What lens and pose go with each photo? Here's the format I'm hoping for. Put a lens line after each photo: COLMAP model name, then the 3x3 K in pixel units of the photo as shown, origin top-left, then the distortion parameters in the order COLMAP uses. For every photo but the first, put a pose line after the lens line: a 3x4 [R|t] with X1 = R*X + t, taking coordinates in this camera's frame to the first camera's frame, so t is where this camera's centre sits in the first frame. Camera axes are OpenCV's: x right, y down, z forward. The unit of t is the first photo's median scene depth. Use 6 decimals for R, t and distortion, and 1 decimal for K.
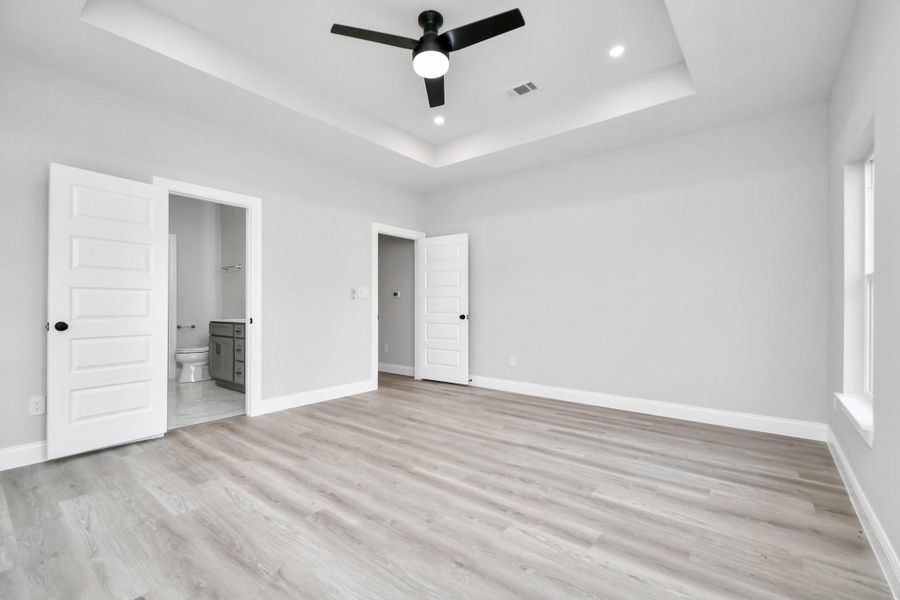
lens RADIAL K [[395.7, 0, 446.6], [0, 395.7, 305.1], [0, 0, 1]] dist [0.004631, 0.000389]
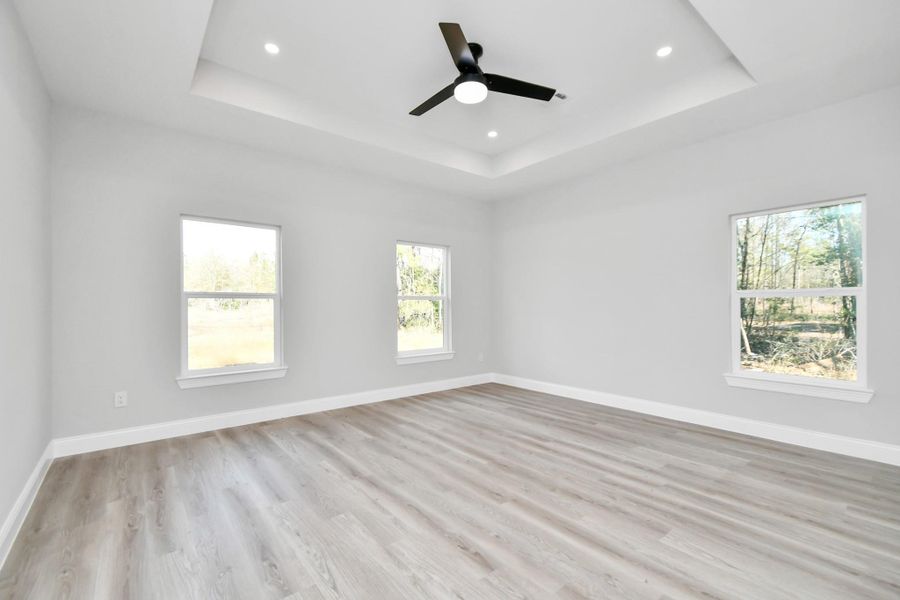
lens RADIAL K [[395.7, 0, 446.6], [0, 395.7, 305.1], [0, 0, 1]] dist [0.004631, 0.000389]
pose [[-0.975929, 0.001540, 0.218082, -0.207544], [0.000275, 0.999983, -0.005833, -0.020943], [-0.218088, -0.005633, -0.975913, 2.038314]]
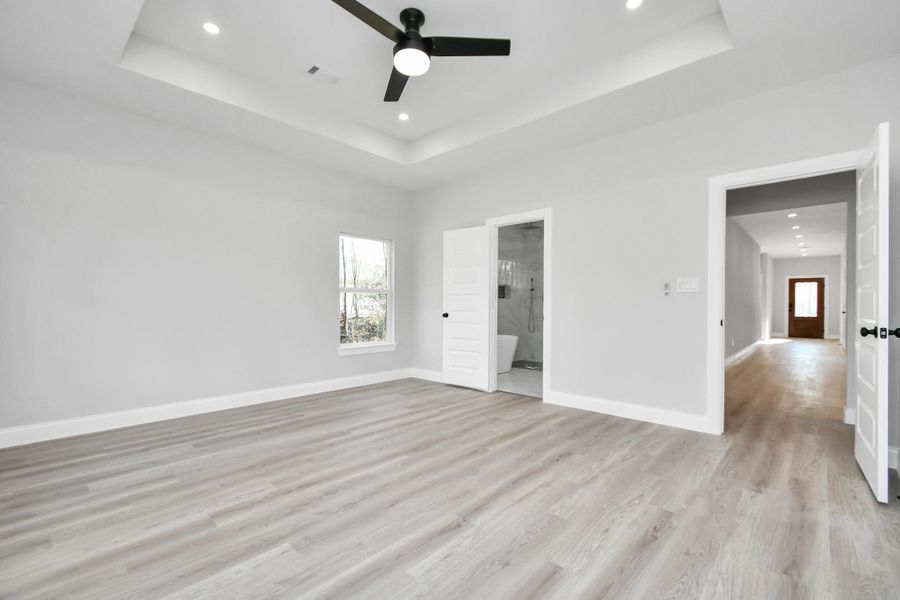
lens RADIAL K [[395.7, 0, 446.6], [0, 395.7, 305.1], [0, 0, 1]] dist [0.004631, 0.000389]
pose [[-0.075036, -0.000843, -0.997180, 0.939311], [-0.002799, 0.999996, -0.000634, 0.006979], [0.997177, 0.002743, -0.075038, 1.147445]]
